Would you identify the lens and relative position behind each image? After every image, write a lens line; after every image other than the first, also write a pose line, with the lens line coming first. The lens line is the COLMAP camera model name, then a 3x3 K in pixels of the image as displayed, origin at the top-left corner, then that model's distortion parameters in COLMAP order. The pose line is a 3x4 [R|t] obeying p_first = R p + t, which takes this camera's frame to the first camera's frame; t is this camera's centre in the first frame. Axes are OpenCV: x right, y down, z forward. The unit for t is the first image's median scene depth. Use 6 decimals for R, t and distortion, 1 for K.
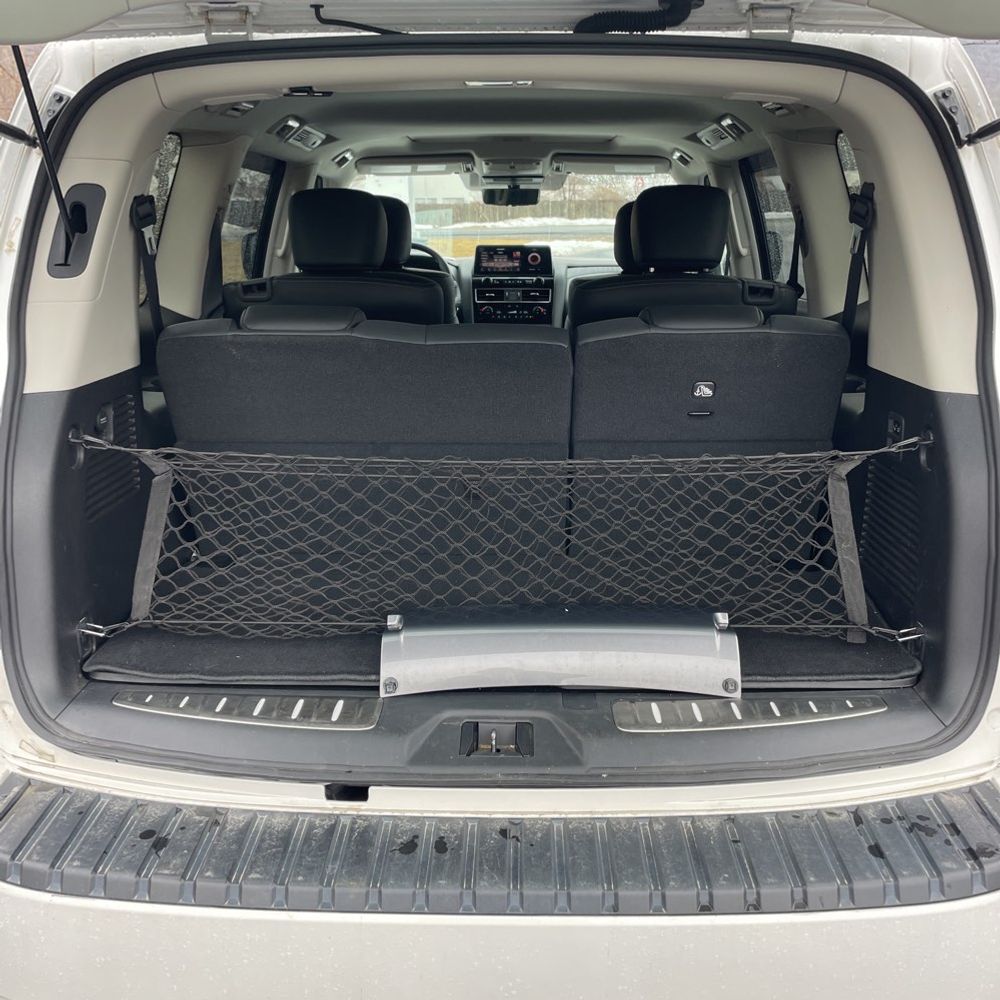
lens RADIAL K [[999.1, 0, 494.3], [0, 999.1, 499.3], [0, 0, 1]] dist [0.100718, -0.125763]
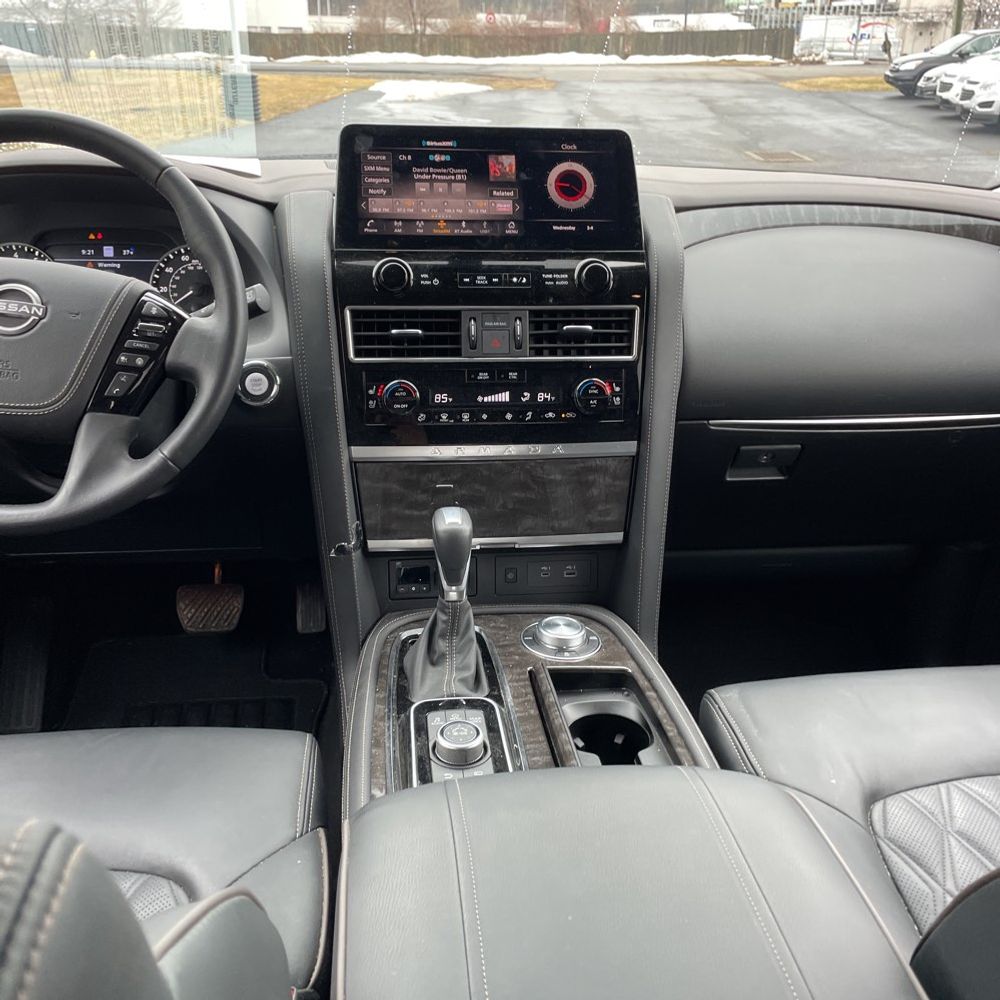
lens RADIAL K [[999.1, 0, 494.3], [0, 999.1, 499.3], [0, 0, 1]] dist [0.100718, -0.125763]
pose [[0.989770, -0.036004, 0.138057, -0.018319], [0.016322, 0.989857, 0.141130, -0.194911], [-0.141738, -0.137433, 0.980318, 0.734110]]
